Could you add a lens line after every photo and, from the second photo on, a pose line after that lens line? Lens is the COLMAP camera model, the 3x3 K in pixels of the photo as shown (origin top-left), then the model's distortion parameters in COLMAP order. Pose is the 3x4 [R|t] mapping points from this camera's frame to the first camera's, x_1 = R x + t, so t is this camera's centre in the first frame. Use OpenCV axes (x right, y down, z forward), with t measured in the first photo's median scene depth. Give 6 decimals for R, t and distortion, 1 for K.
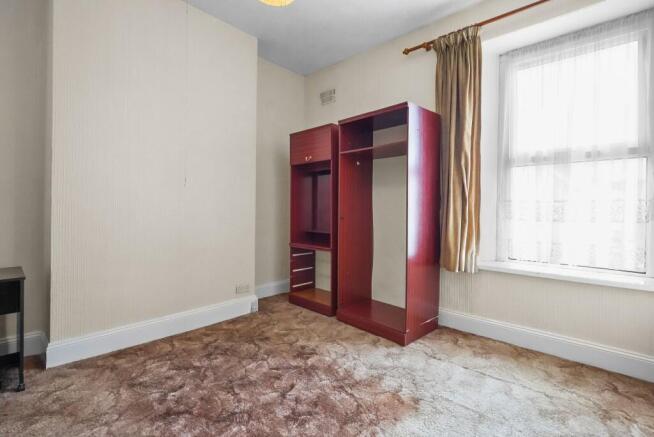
lens RADIAL K [[313.5, 0, 329.2], [0, 313.5, 216.1], [0, 0, 1]] dist [-0.001099, 0.000435]
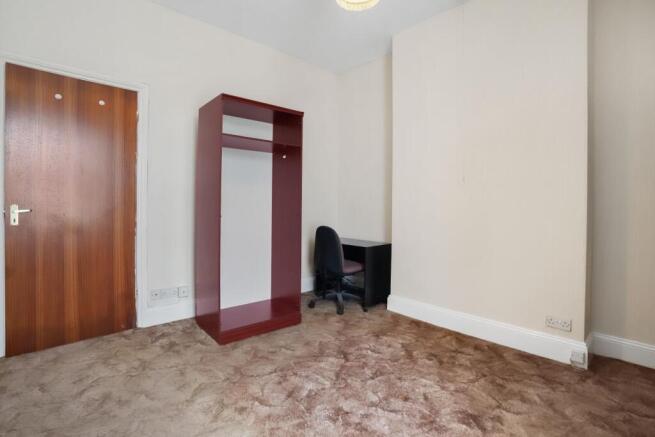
lens RADIAL K [[314.0, 0, 329.7], [0, 314.0, 216.1], [0, 0, 1]] dist [-0.001099, 0.000435]
pose [[-0.104293, 0.011503, -0.994480, 0.715925], [-0.021013, 0.999684, 0.013767, -0.013122], [0.994325, 0.022333, -0.104018, 0.837135]]
